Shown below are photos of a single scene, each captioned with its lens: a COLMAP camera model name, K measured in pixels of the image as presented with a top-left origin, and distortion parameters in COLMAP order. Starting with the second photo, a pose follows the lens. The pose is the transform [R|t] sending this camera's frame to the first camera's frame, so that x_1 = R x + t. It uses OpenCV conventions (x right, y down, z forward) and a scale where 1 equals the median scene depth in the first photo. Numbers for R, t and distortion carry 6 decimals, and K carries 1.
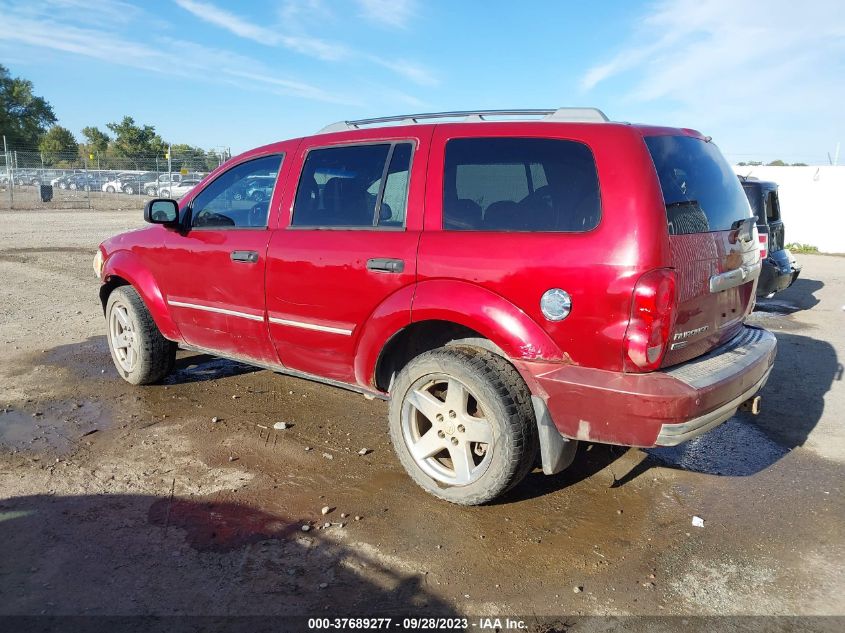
lens RADIAL K [[660.9, 0, 407.0], [0, 660.9, 315.5], [0, 0, 1]] dist [0.041418, -0.048426]
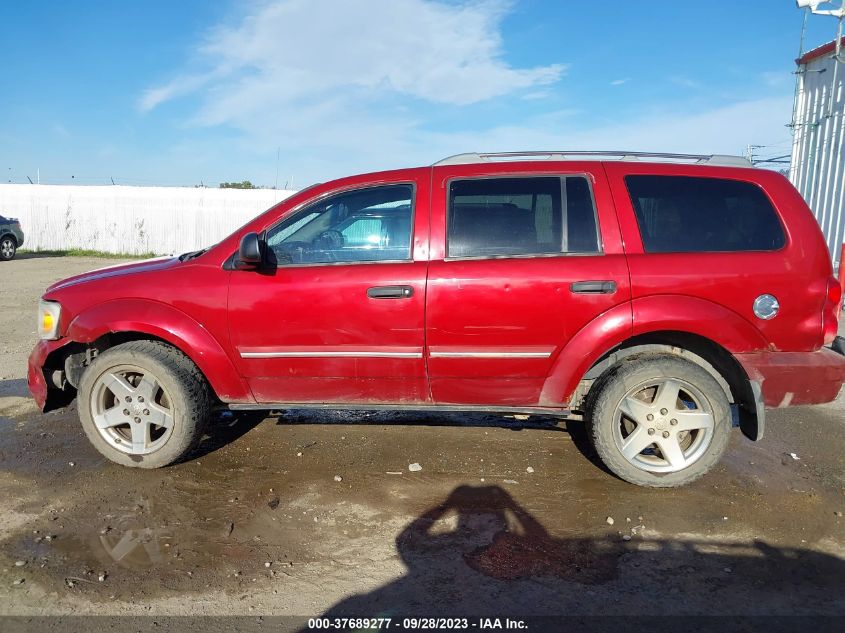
lens RADIAL K [[660.9, 0, 407.0], [0, 660.9, 315.5], [0, 0, 1]] dist [0.041418, -0.048426]
pose [[0.819341, -0.089668, 0.566251, -0.613480], [0.109564, 0.993979, -0.001134, -0.042391], [-0.562740, 0.062970, 0.824232, 0.183523]]
